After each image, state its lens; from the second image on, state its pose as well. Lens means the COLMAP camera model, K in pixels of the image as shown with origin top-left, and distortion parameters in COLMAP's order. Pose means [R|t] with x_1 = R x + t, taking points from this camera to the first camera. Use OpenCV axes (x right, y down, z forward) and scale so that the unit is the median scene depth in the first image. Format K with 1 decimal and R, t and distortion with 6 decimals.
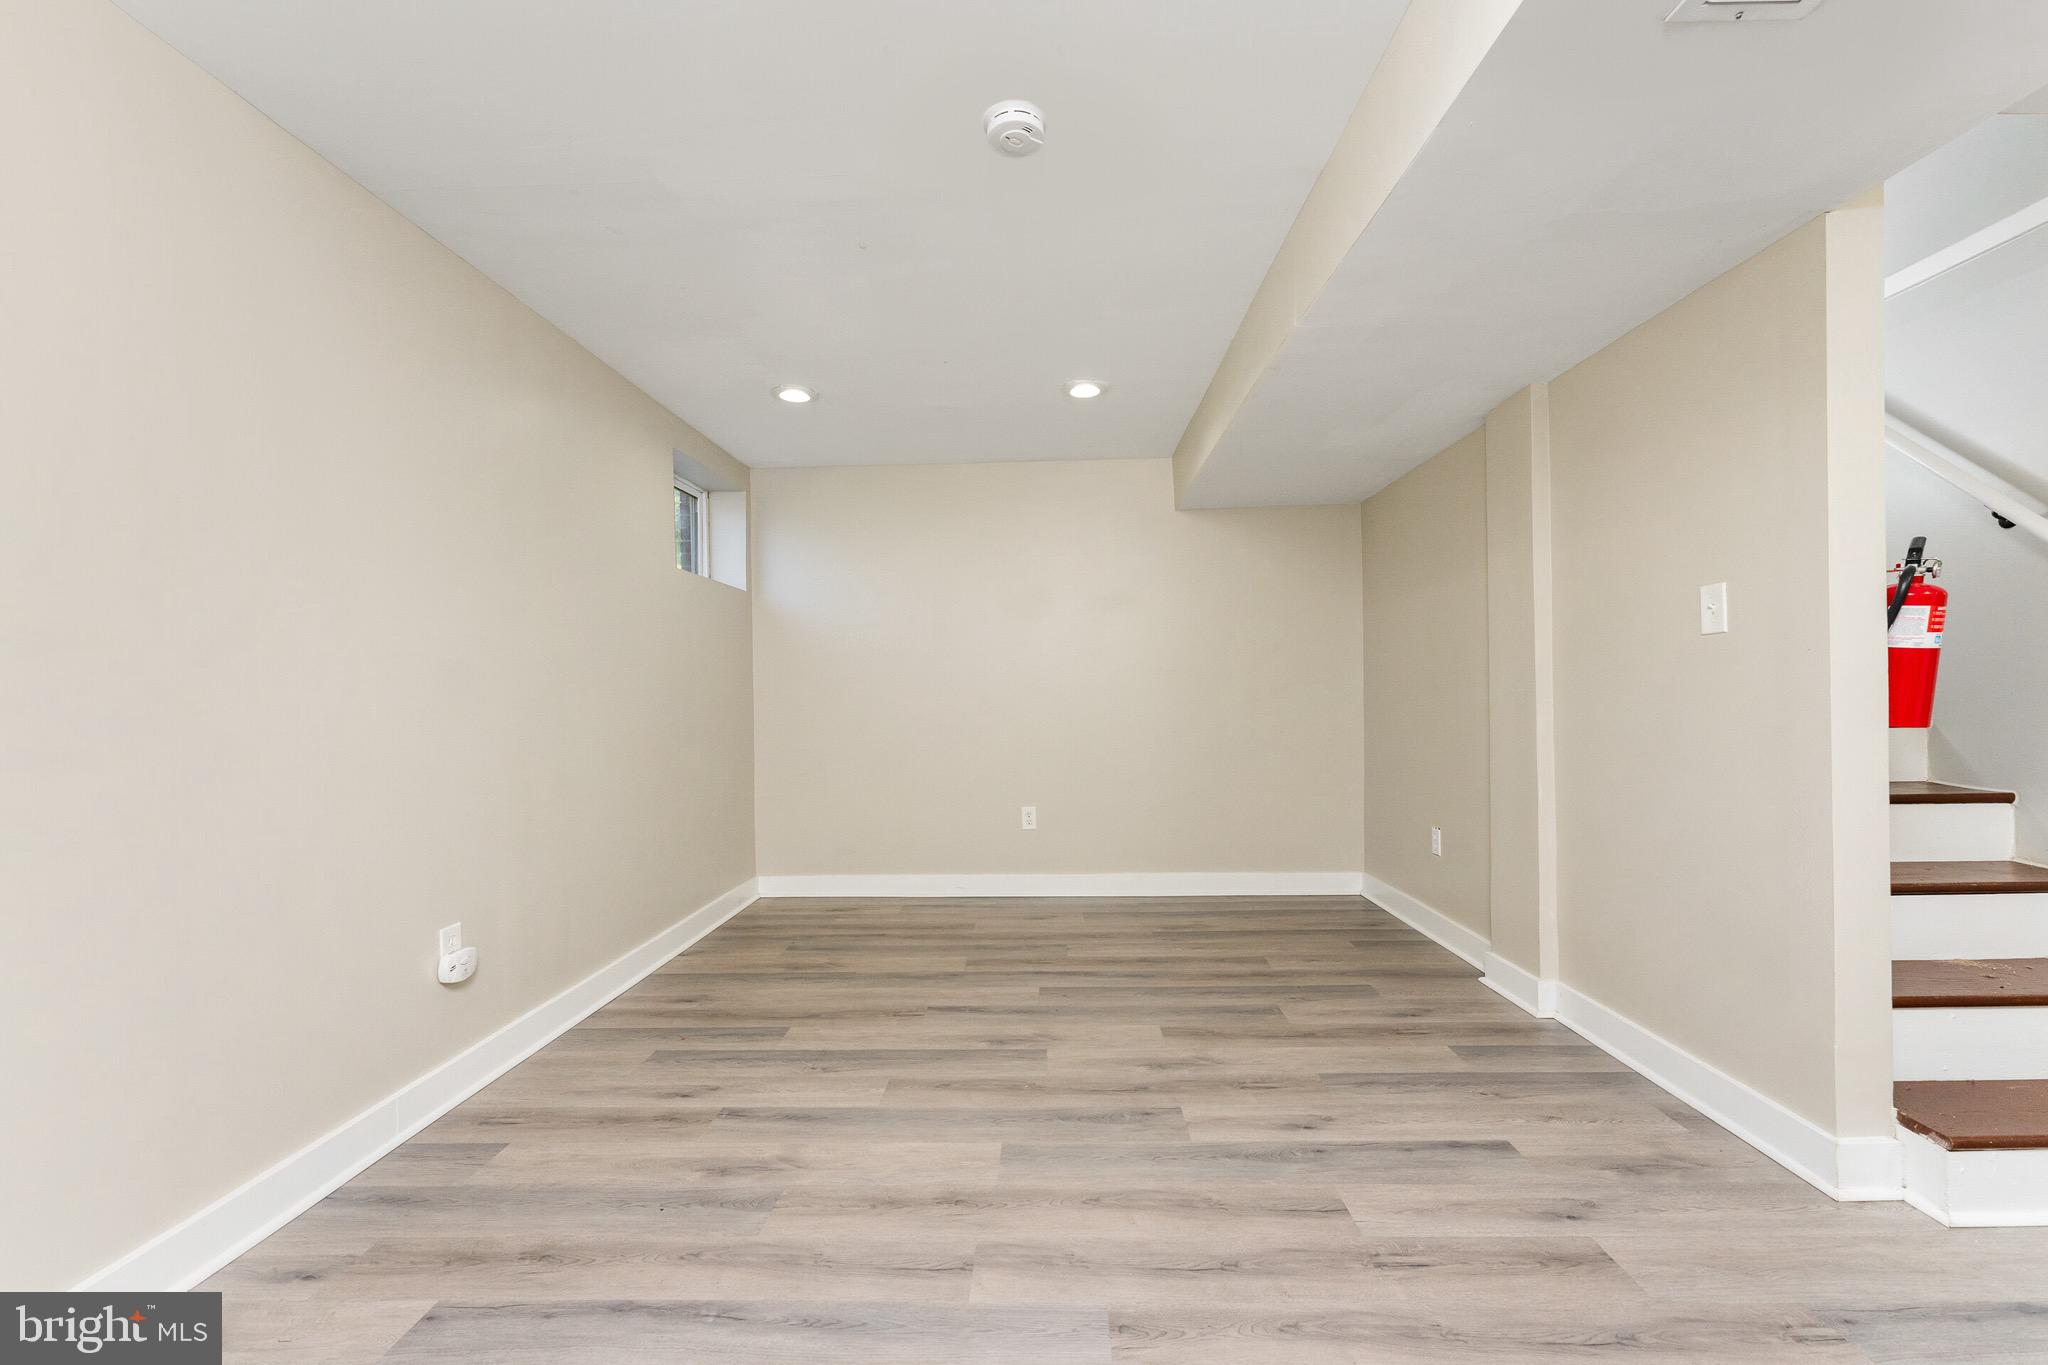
lens RADIAL K [[843.3, 0, 1033.2], [0, 843.3, 696.4], [0, 0, 1]] dist [-0.000377, 0.000282]
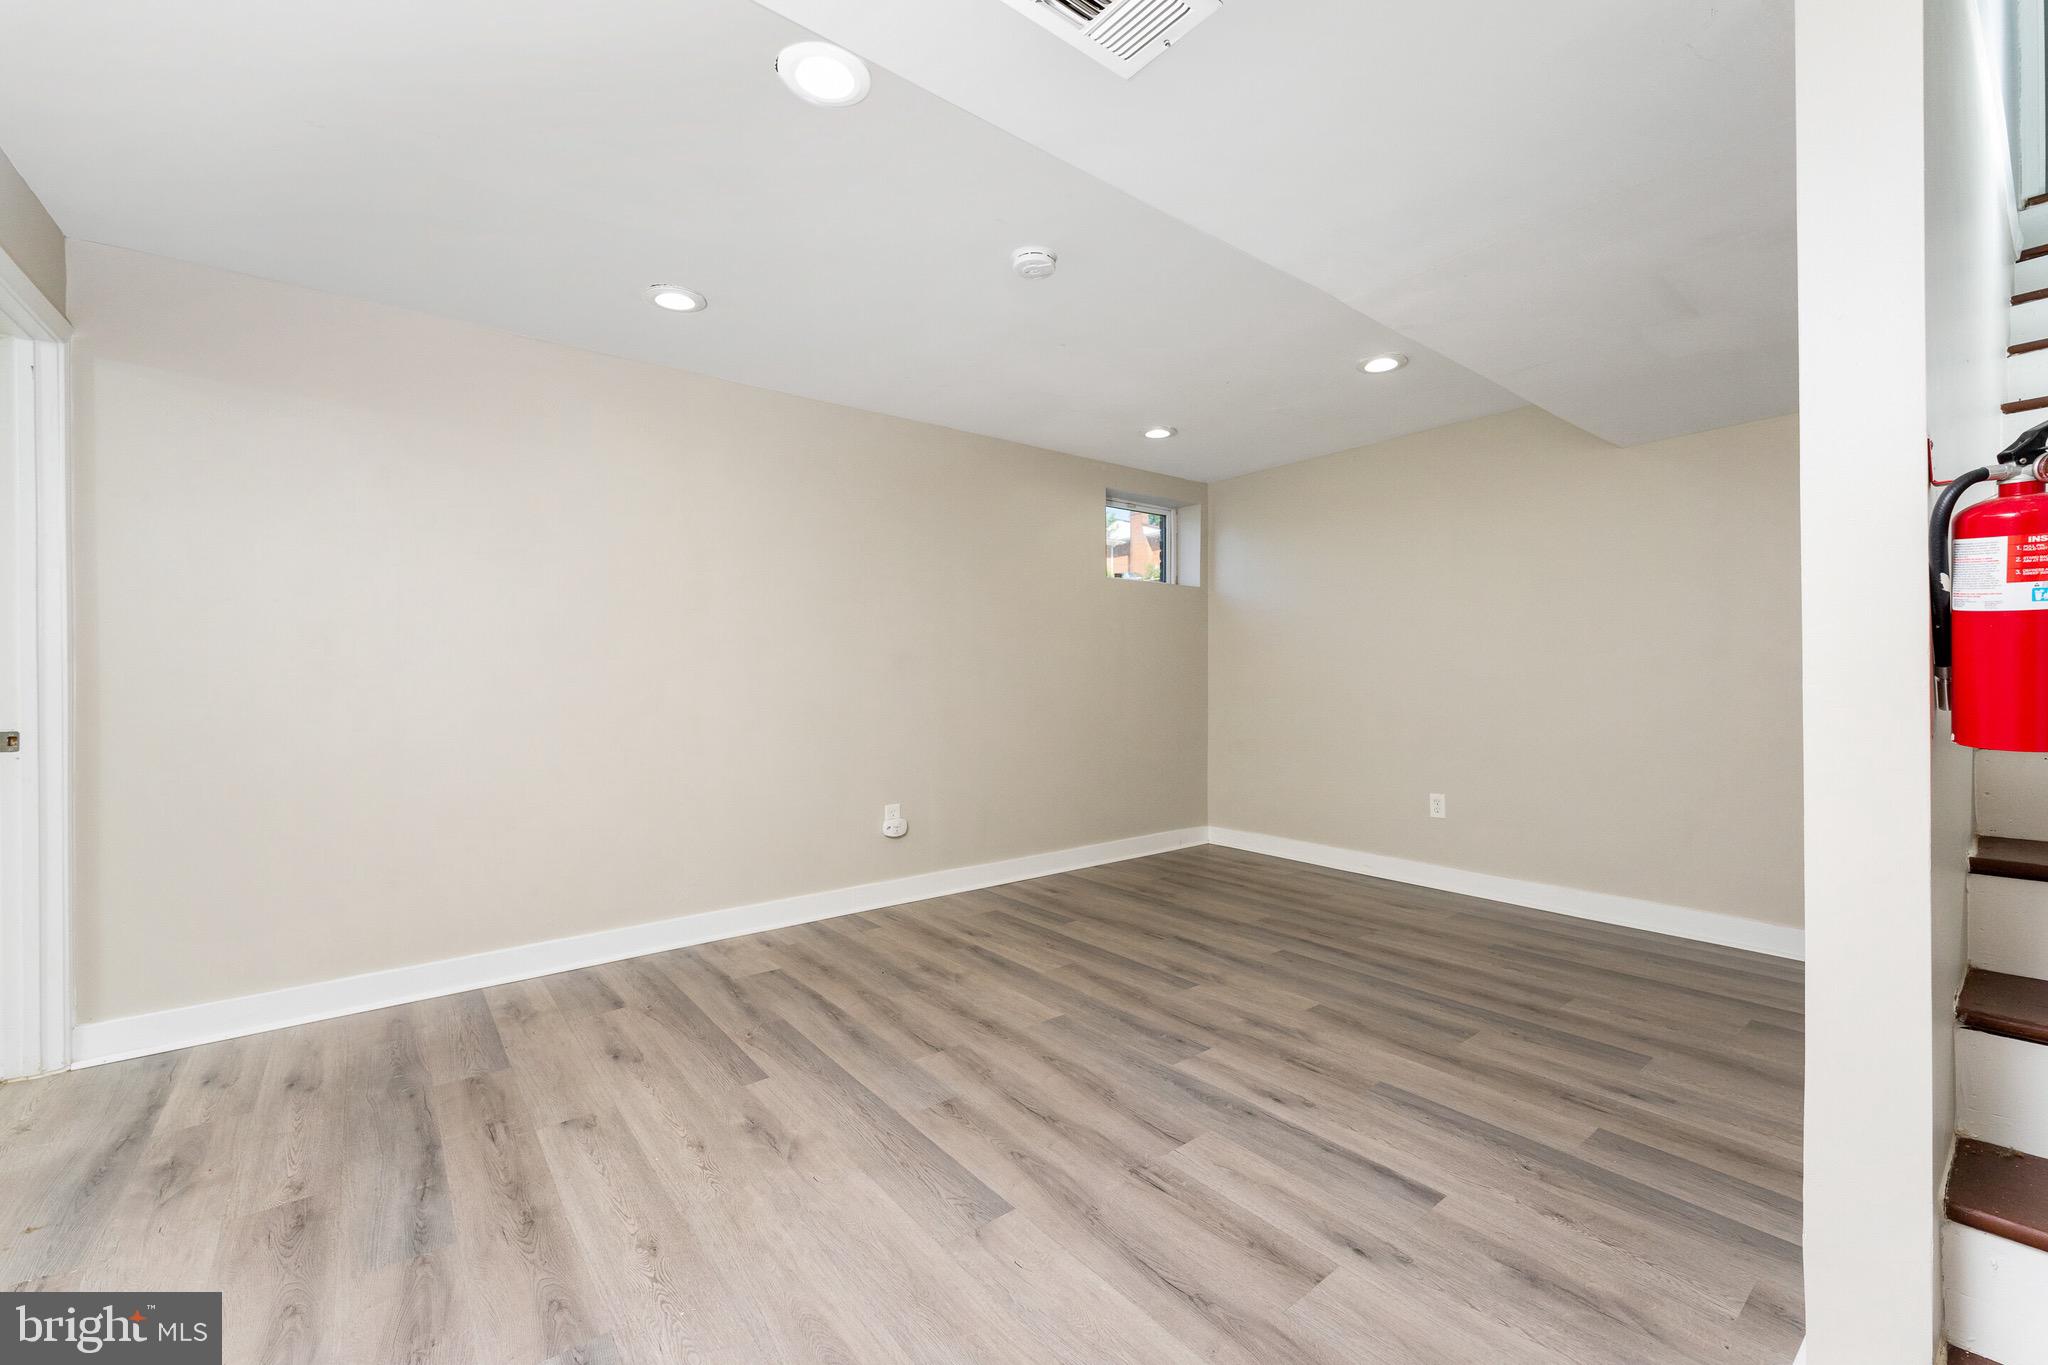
lens RADIAL K [[843.3, 0, 1046.1], [0, 843.3, 673.0], [0, 0, 1]] dist [-0.000377, 0.000282]
pose [[0.642954, 0.006643, -0.765876, 0.761683], [-0.005685, 0.999976, 0.003901, -0.009879], [0.765883, 0.001846, 0.642977, 0.099722]]
